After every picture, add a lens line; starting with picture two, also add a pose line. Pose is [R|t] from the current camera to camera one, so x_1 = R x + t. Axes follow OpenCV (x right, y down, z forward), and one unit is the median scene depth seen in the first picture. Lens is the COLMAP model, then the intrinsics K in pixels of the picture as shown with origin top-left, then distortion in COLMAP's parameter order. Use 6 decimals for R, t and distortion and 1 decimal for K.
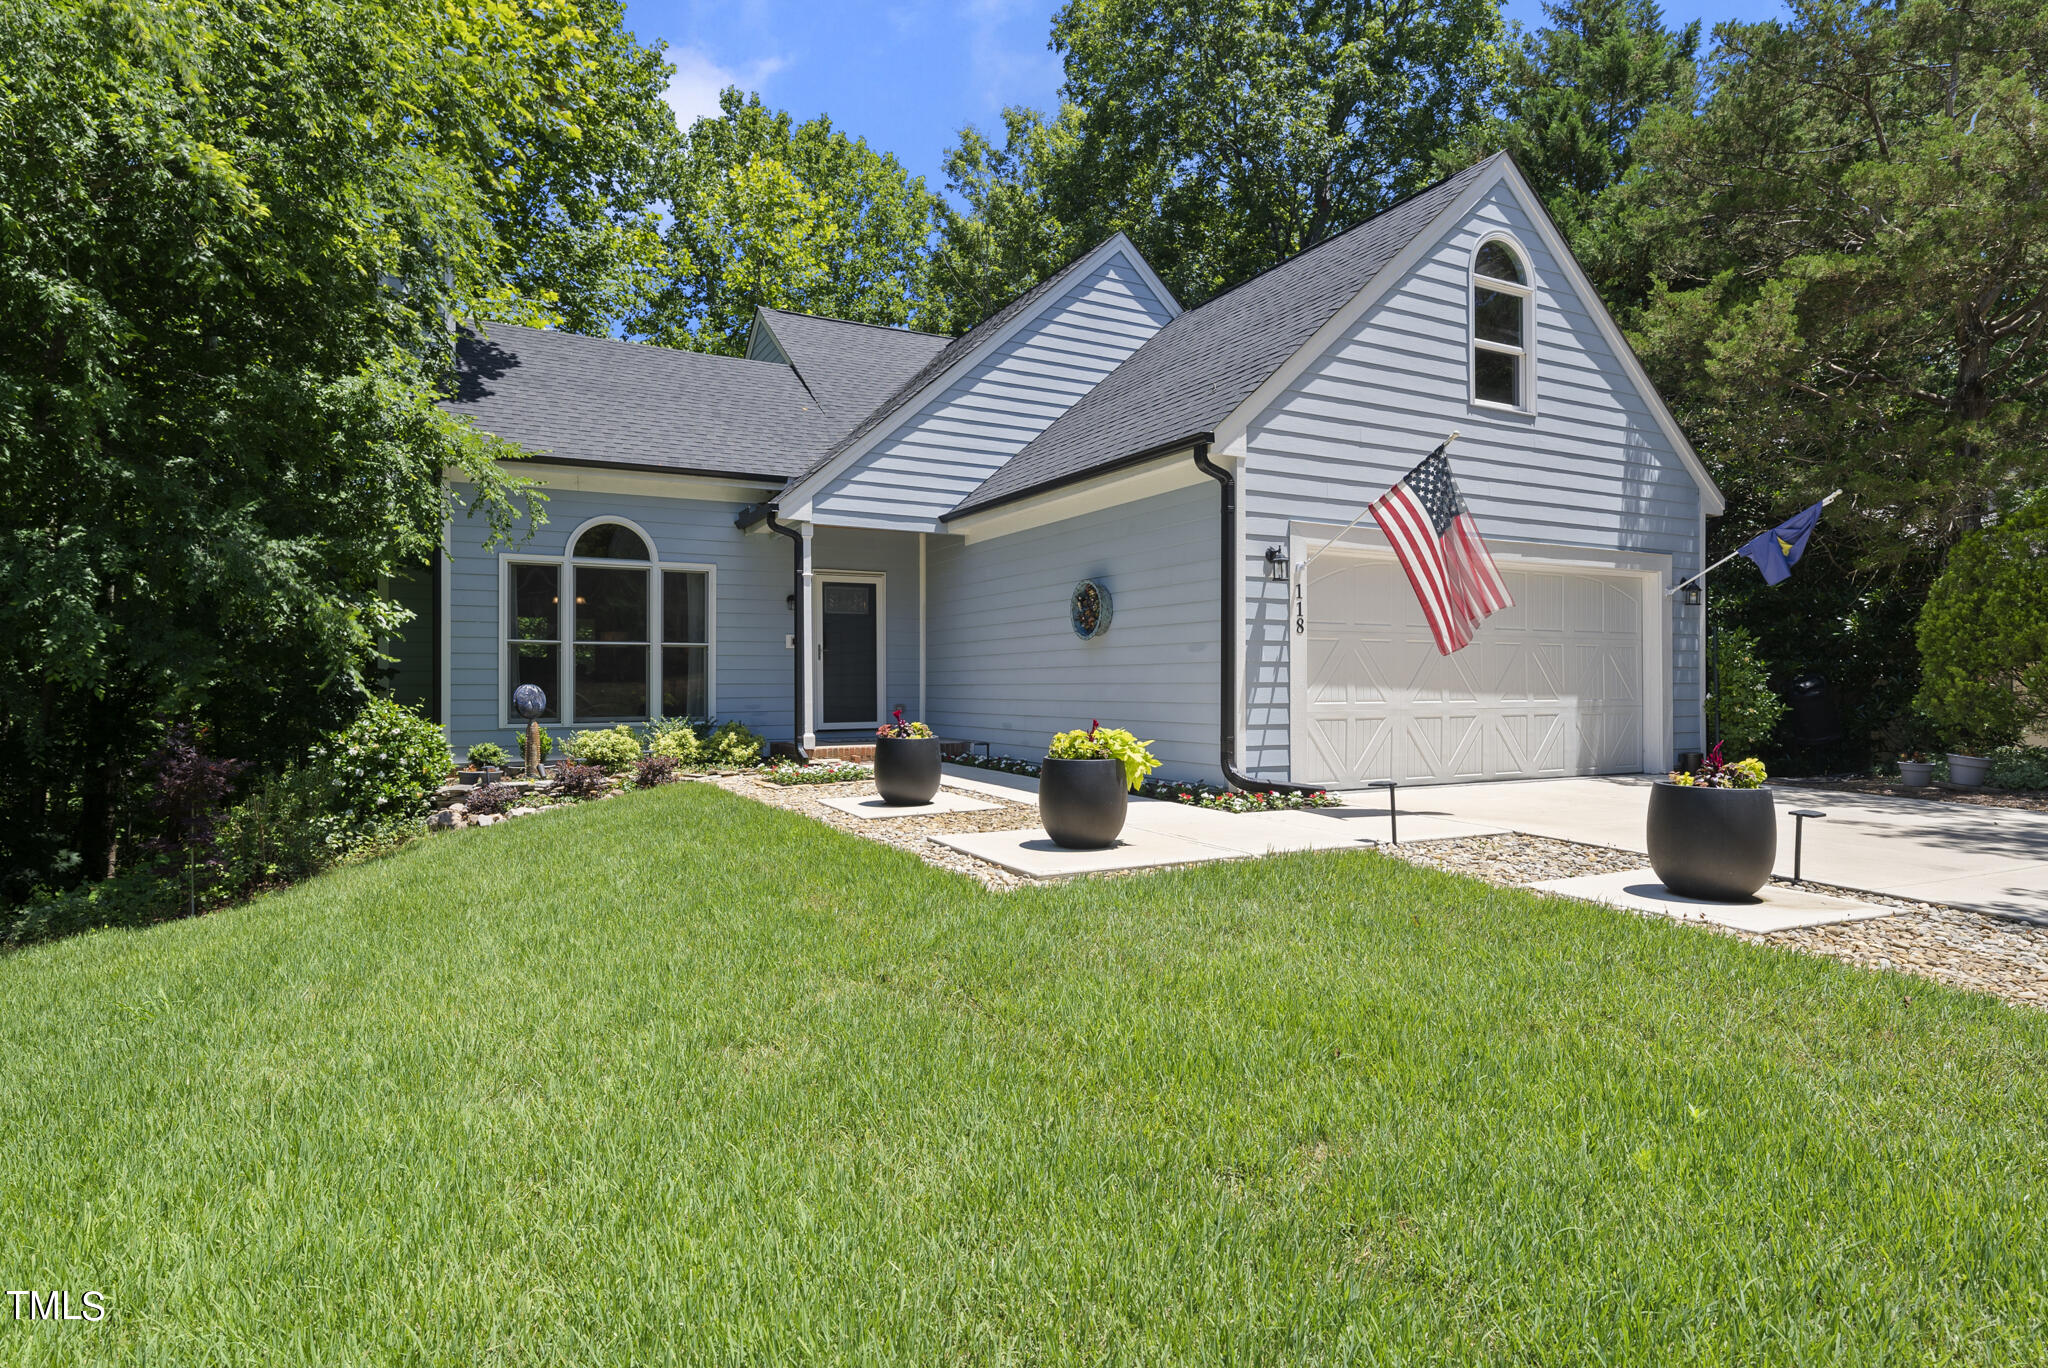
lens RADIAL K [[1116.8, 0, 1026.6], [0, 1116.8, 687.2], [0, 0, 1]] dist [0.001379, 0.001561]
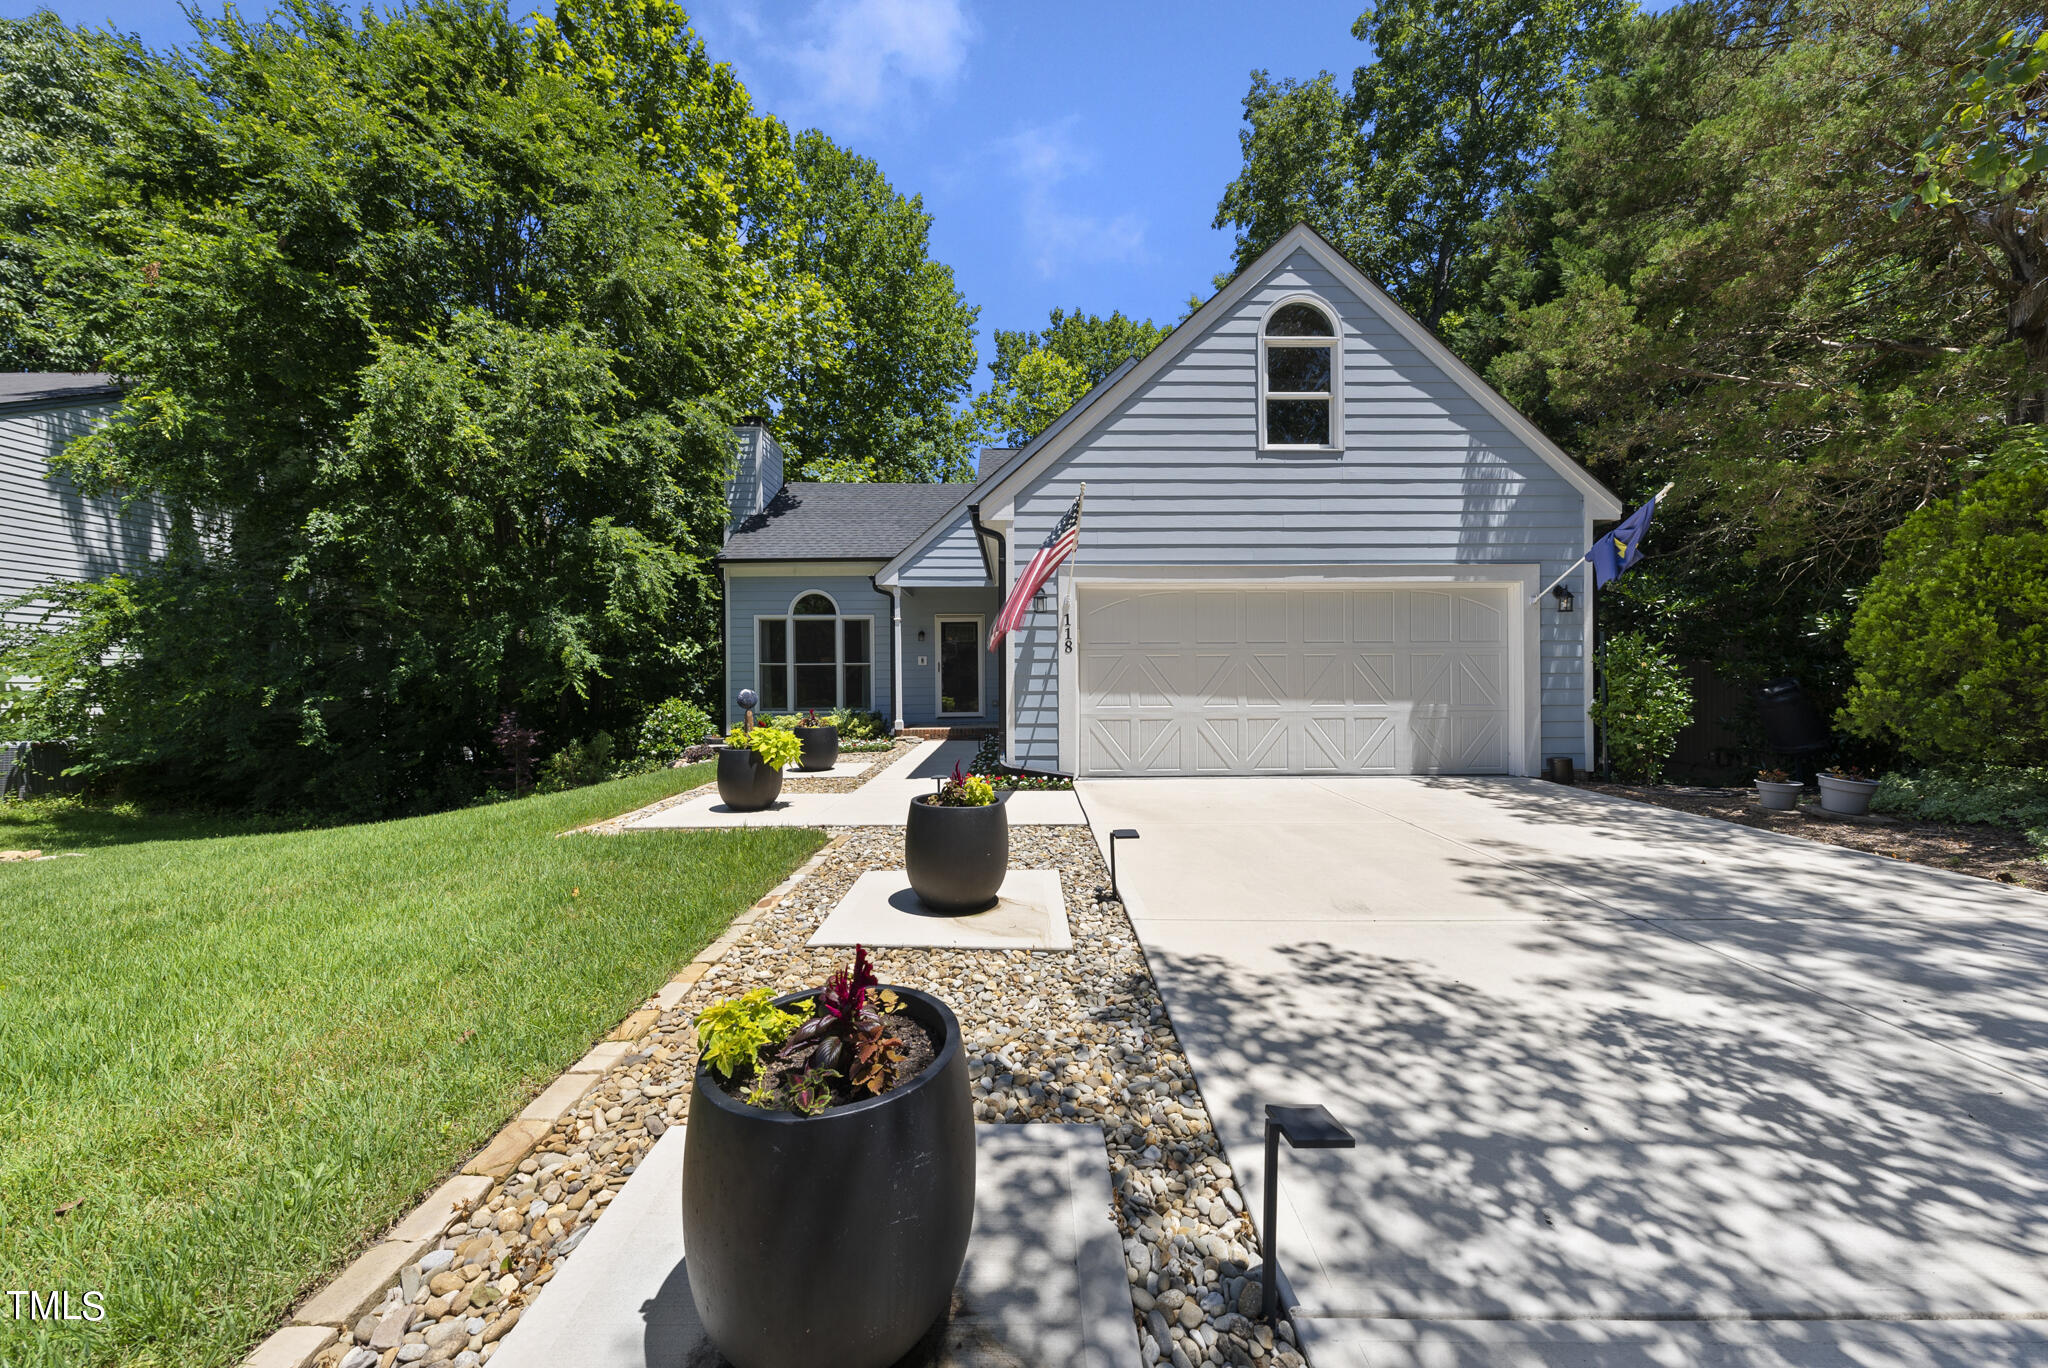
lens RADIAL K [[710.8, 0, 1021.5], [0, 710.8, 682.5], [0, 0, 1]] dist [0.001241, -0.000111]
pose [[0.889943, -0.003605, -0.456058, 0.497679], [0.004294, 0.999991, 0.000474, -0.013002], [0.456052, -0.002380, 0.889950, 0.222366]]
